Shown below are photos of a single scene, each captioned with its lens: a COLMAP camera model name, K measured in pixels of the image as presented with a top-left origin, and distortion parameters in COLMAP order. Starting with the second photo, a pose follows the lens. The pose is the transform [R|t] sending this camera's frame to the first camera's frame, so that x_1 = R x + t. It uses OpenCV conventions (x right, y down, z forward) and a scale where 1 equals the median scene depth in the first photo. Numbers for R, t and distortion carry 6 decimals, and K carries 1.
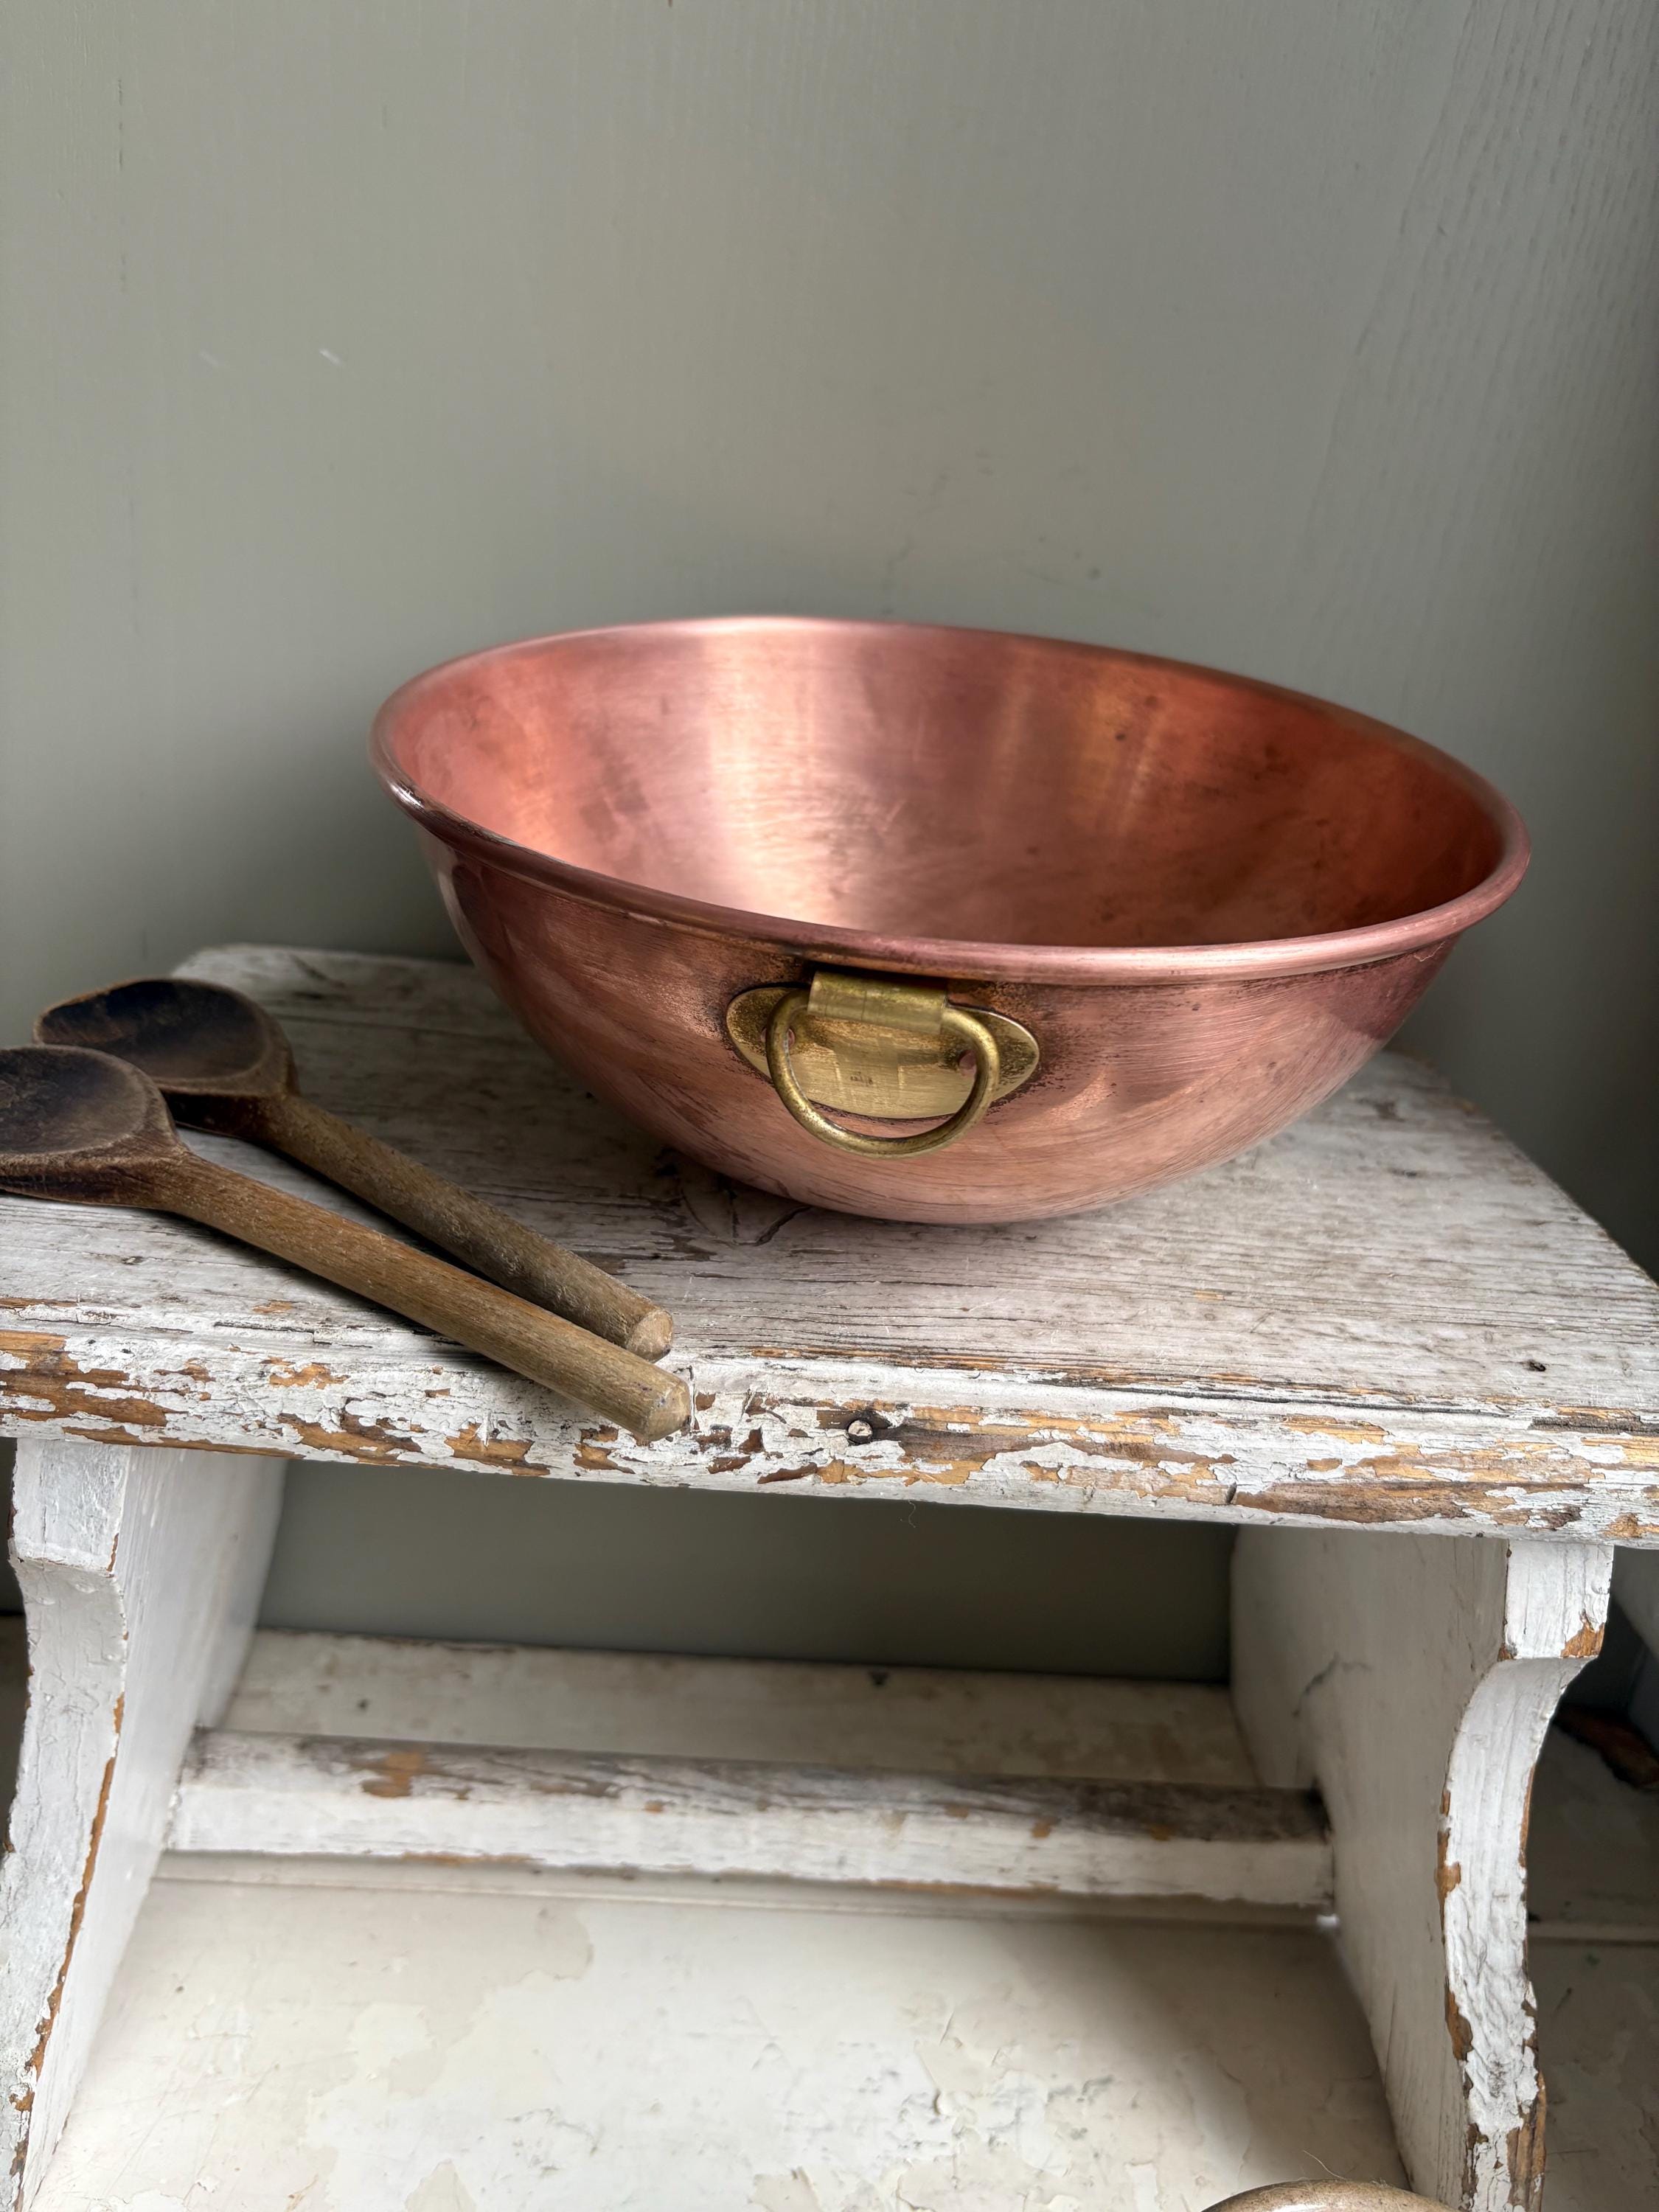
lens RADIAL K [[1683.1, 0, 833.1], [0, 1683.1, 1122.8], [0, 0, 1]] dist [0.013180, -0.017378]
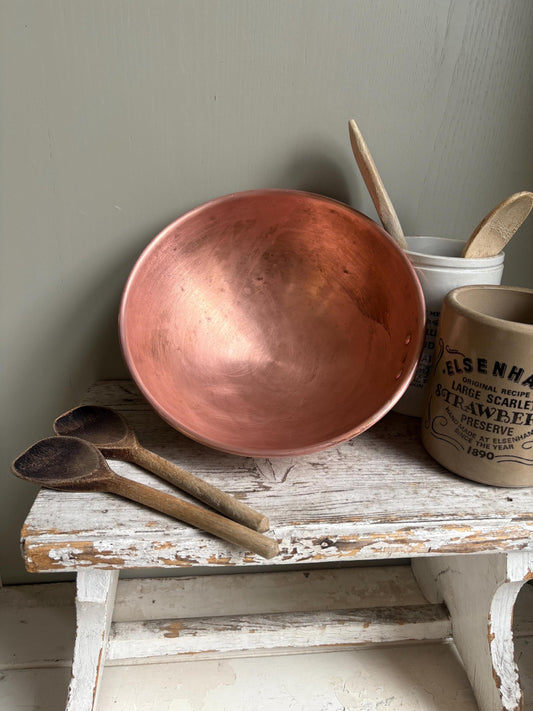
lens RADIAL K [[541.0, 0, 266.8], [0, 541.0, 359.5], [0, 0, 1]] dist [0.013180, -0.017378]
pose [[0.995548, -0.084866, 0.041001, -0.094769], [0.084314, 0.996326, 0.015006, -0.183465], [-0.042124, -0.011482, 0.999046, -0.087792]]
